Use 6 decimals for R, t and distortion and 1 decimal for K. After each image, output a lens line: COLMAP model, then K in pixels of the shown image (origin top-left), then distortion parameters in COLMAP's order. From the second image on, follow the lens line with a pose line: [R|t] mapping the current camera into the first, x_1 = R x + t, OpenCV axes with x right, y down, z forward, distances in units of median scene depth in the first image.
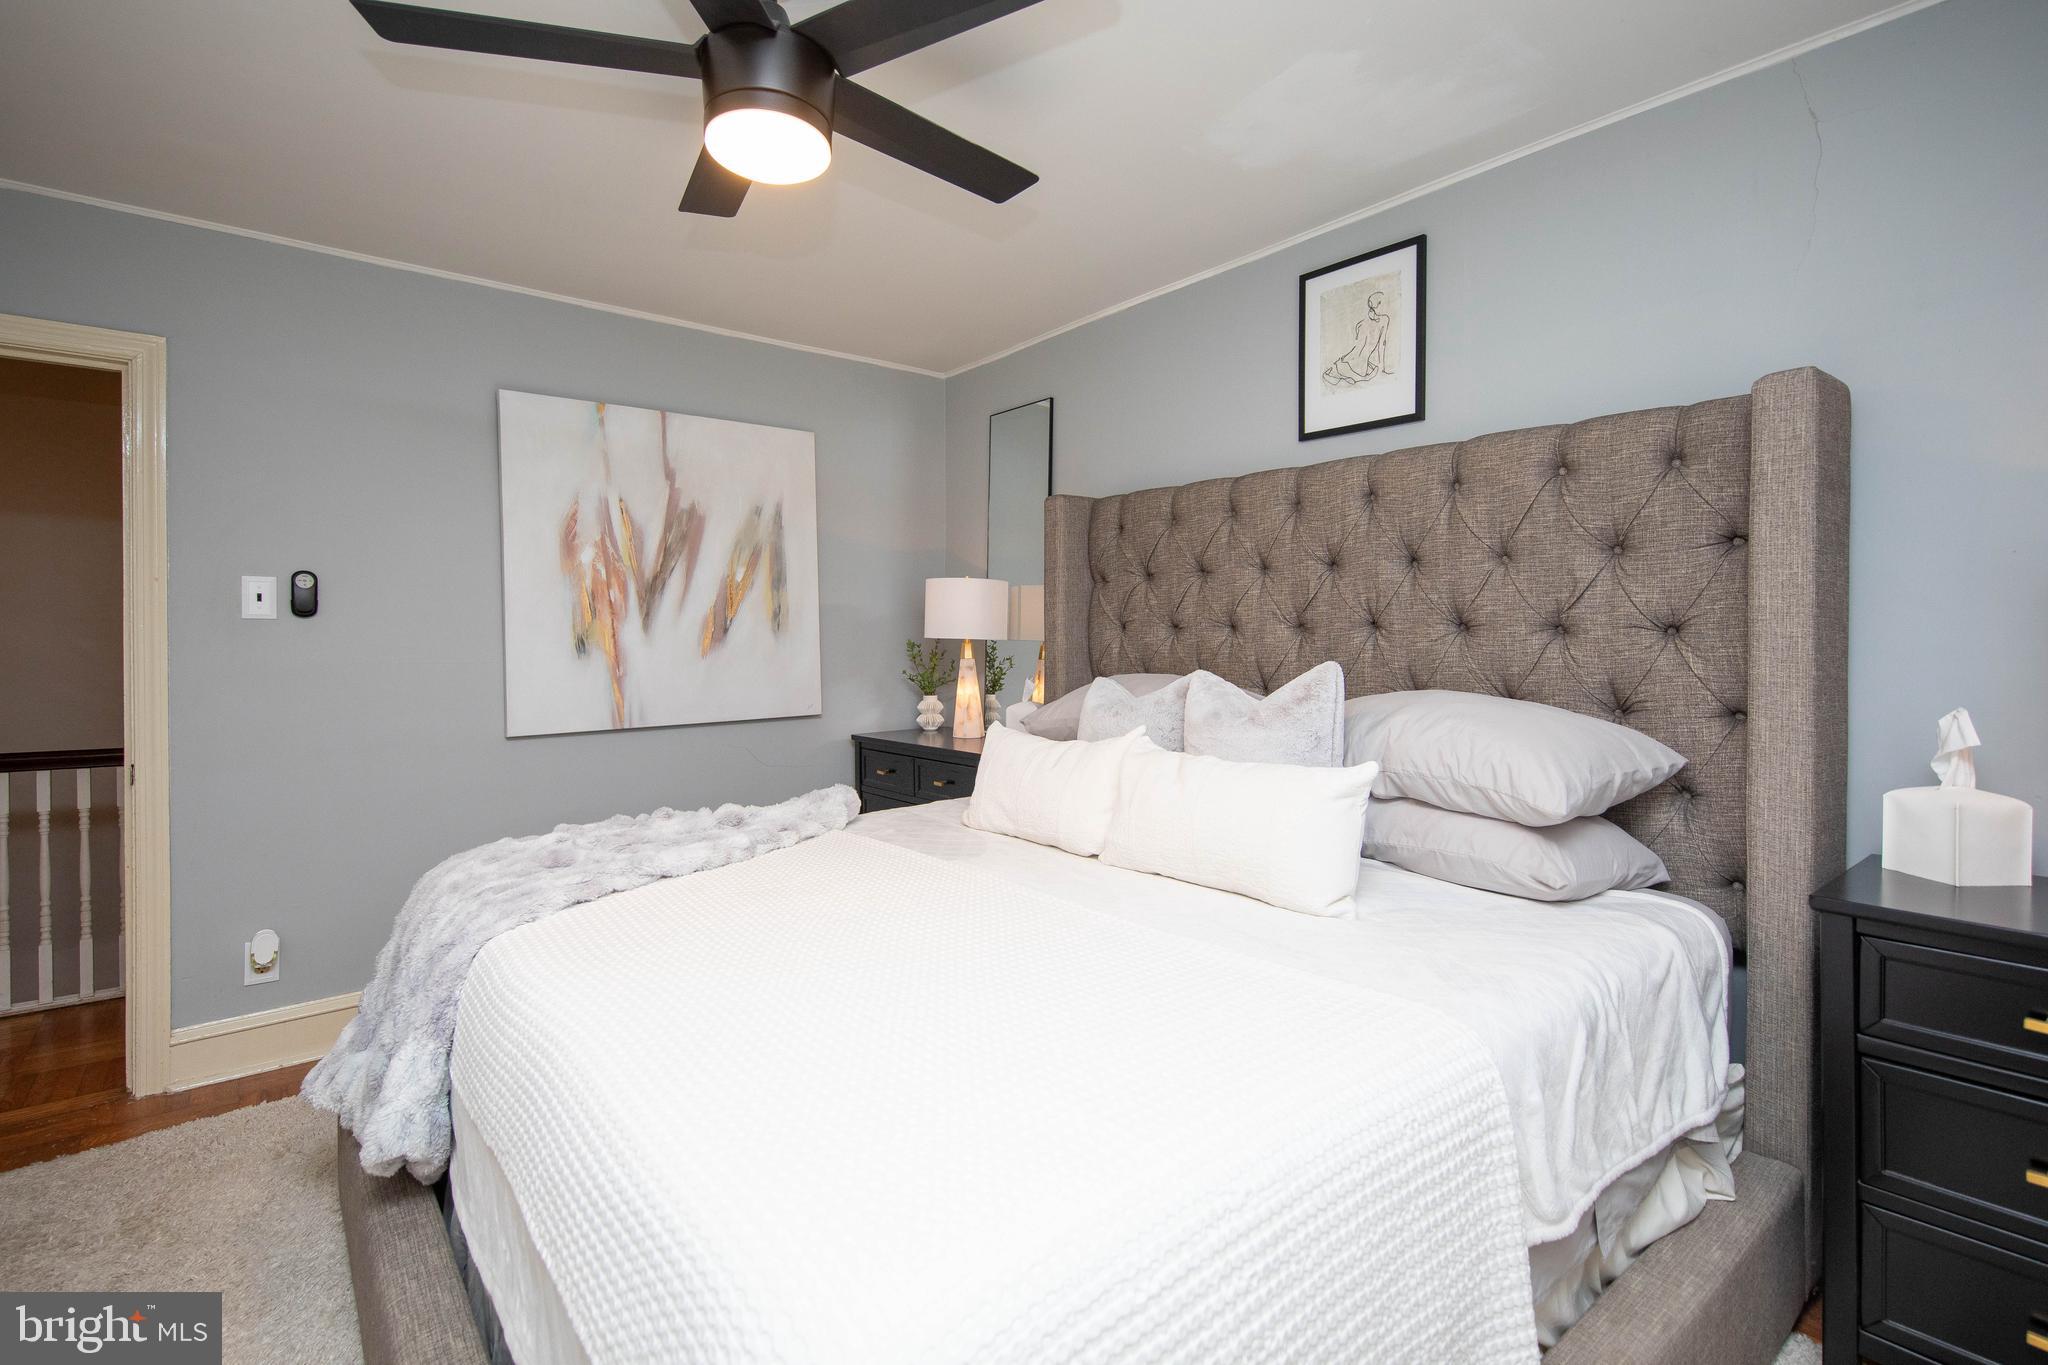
lens RADIAL K [[948.0, 0, 1010.5], [0, 948.0, 668.4], [0, 0, 1]] dist [-0.001018, -0.002388]
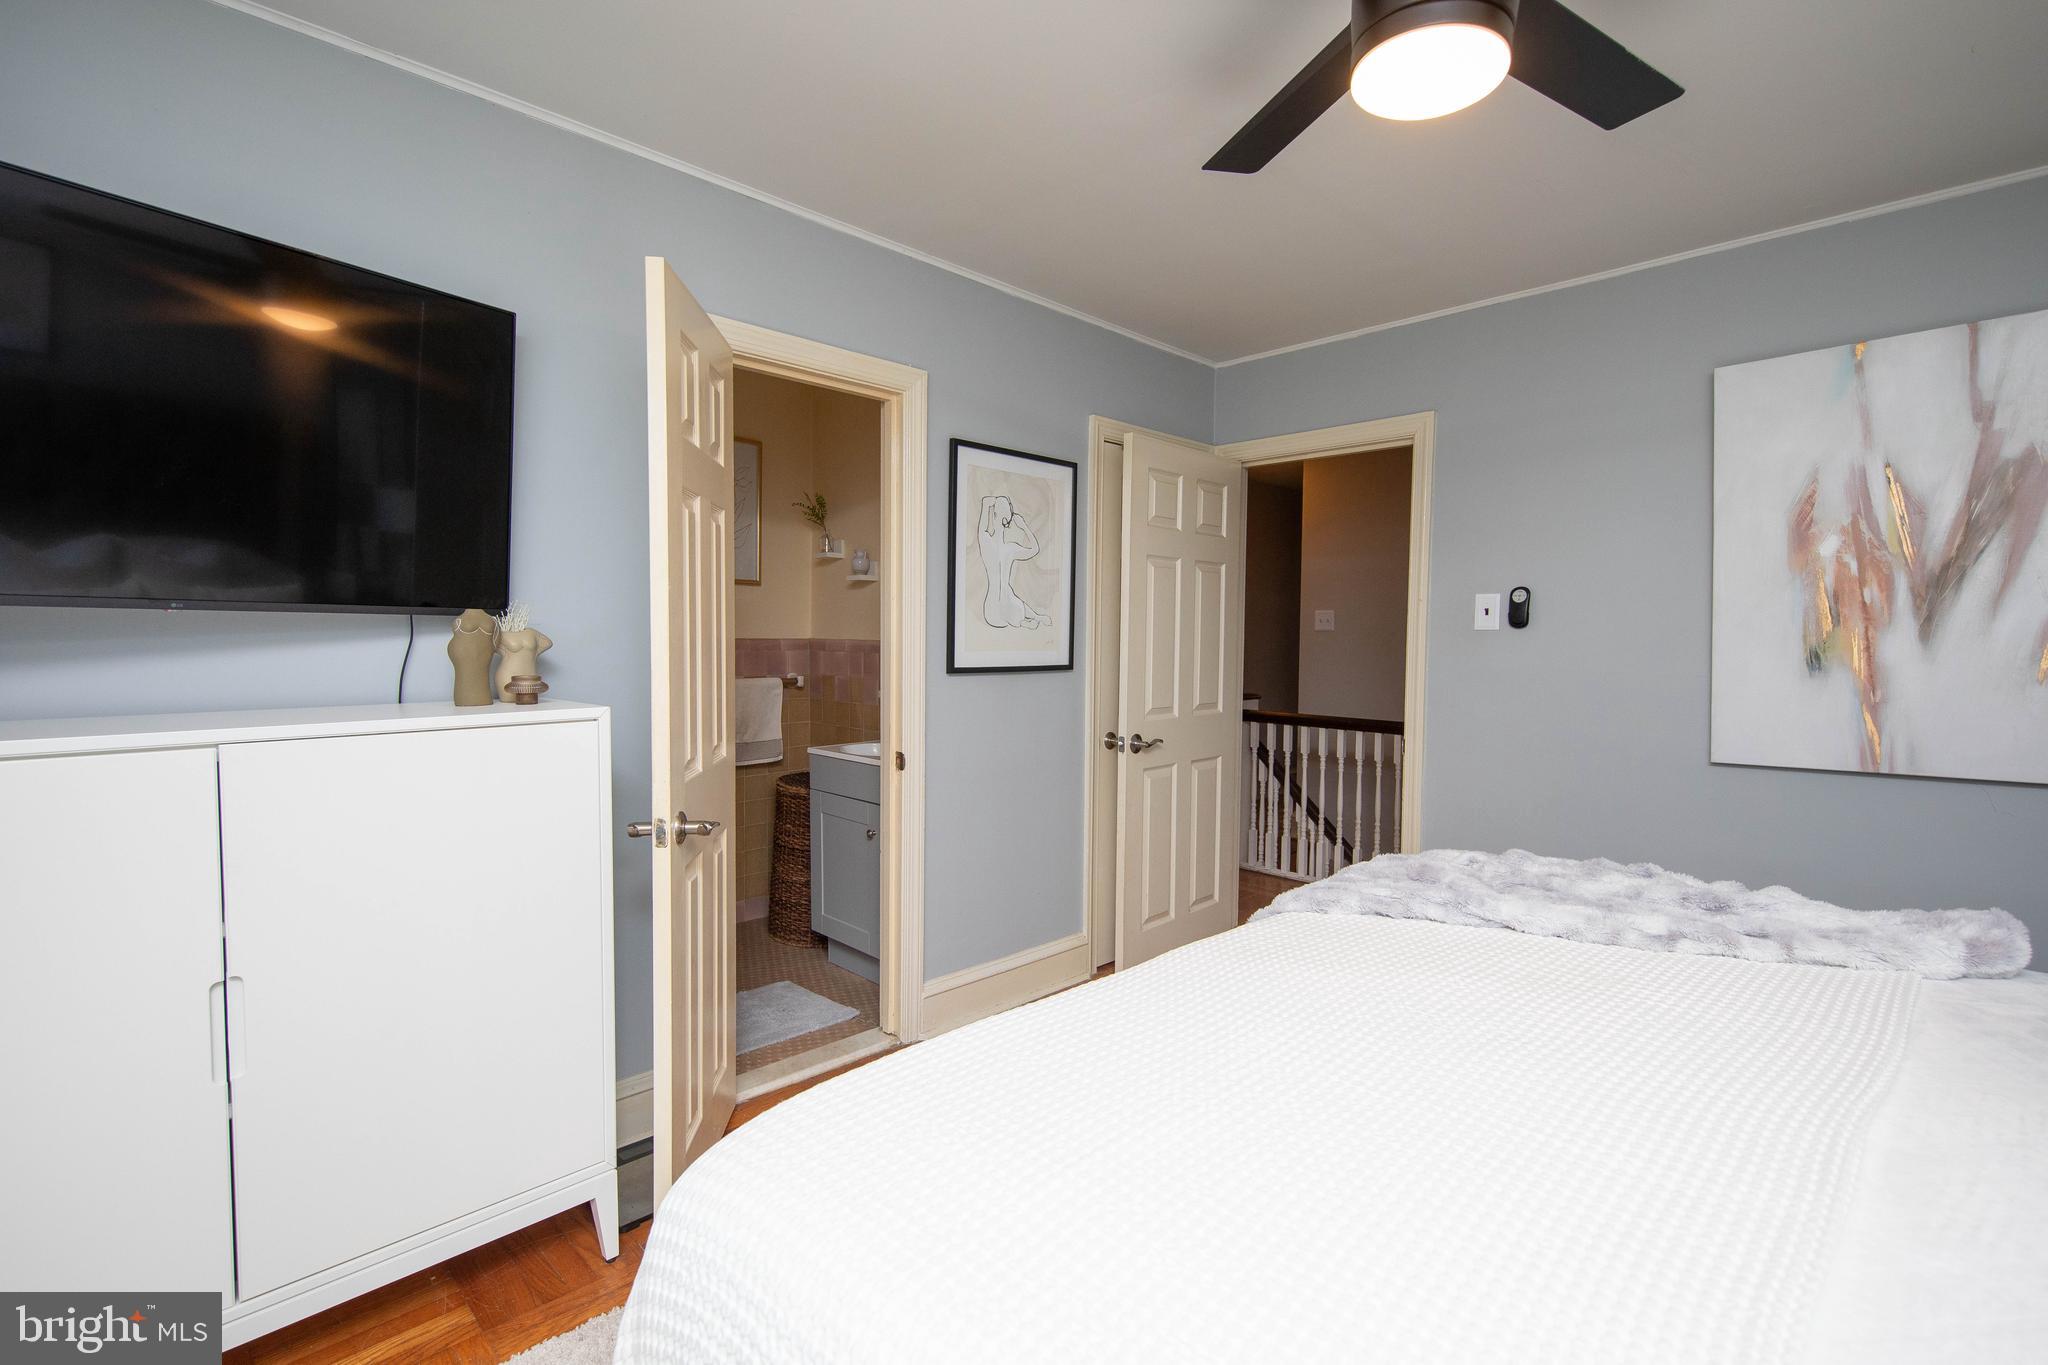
lens RADIAL K [[948.0, 0, 1025.4], [0, 948.0, 689.9], [0, 0, 1]] dist [-0.001018, -0.002388]
pose [[0.015123, 0.076142, -0.996982, 0.335135], [-0.026743, 0.996770, 0.075720, -0.041918], [0.999528, 0.025518, 0.017111, 0.325247]]
